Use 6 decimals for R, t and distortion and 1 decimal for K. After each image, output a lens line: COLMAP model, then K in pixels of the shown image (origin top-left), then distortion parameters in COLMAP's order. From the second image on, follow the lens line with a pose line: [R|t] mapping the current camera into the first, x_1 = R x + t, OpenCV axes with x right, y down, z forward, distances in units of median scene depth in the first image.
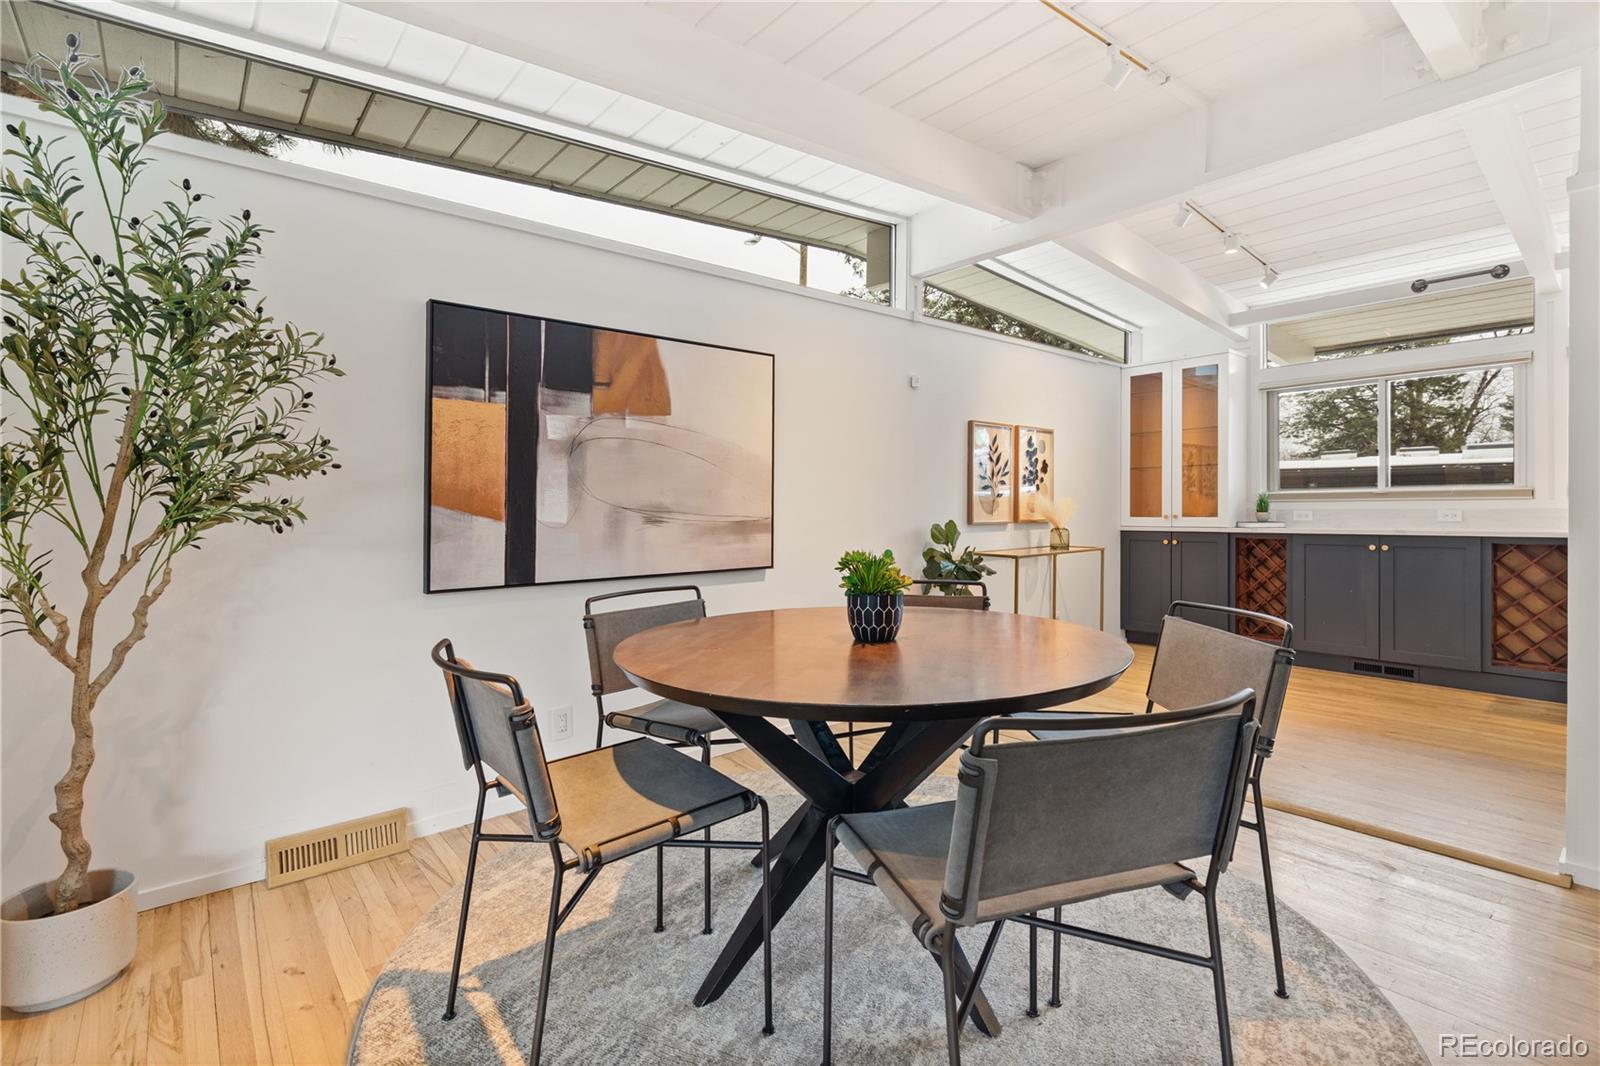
lens RADIAL K [[750.9, 0, 817.7], [0, 750.9, 504.9], [0, 0, 1]] dist [-0.006850, 0.003997]
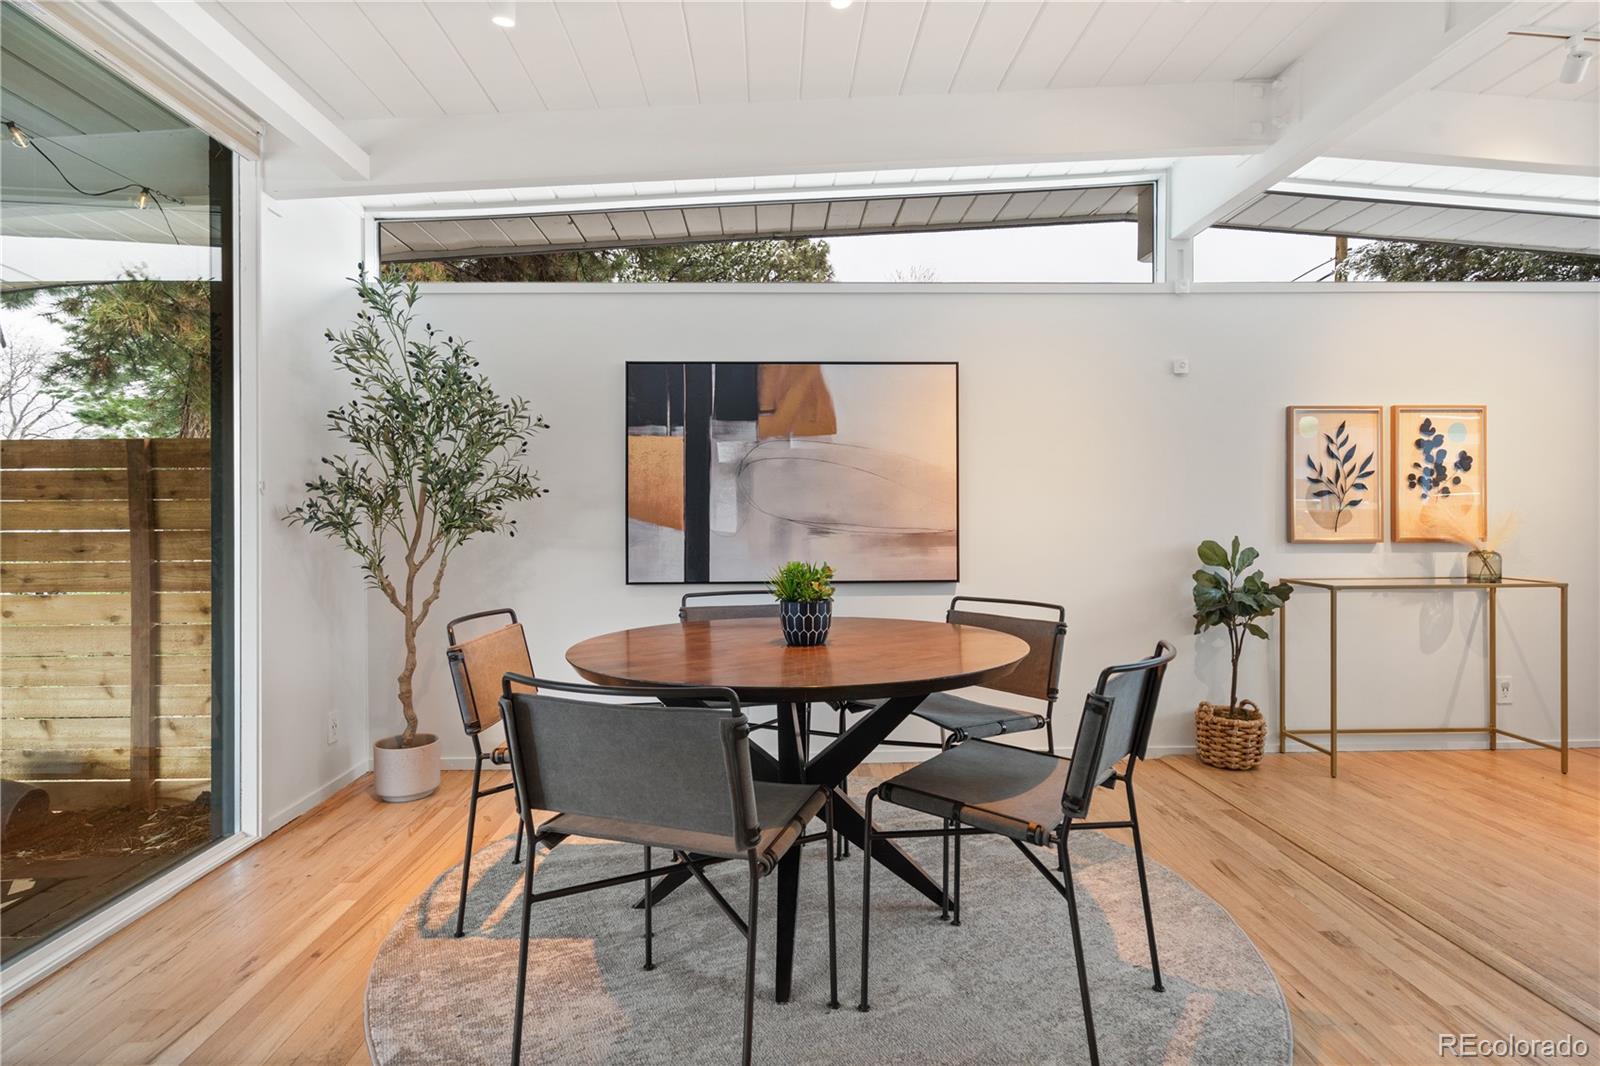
lens RADIAL K [[832.9, 0, 789.4], [0, 832.9, 521.5], [0, 0, 1]] dist [0.004276, 0.000598]
pose [[0.779497, 0.006058, -0.626376, 0.521384], [0.000513, 0.999947, 0.010309, -0.006437], [0.626405, -0.008357, 0.779453, 0.028834]]
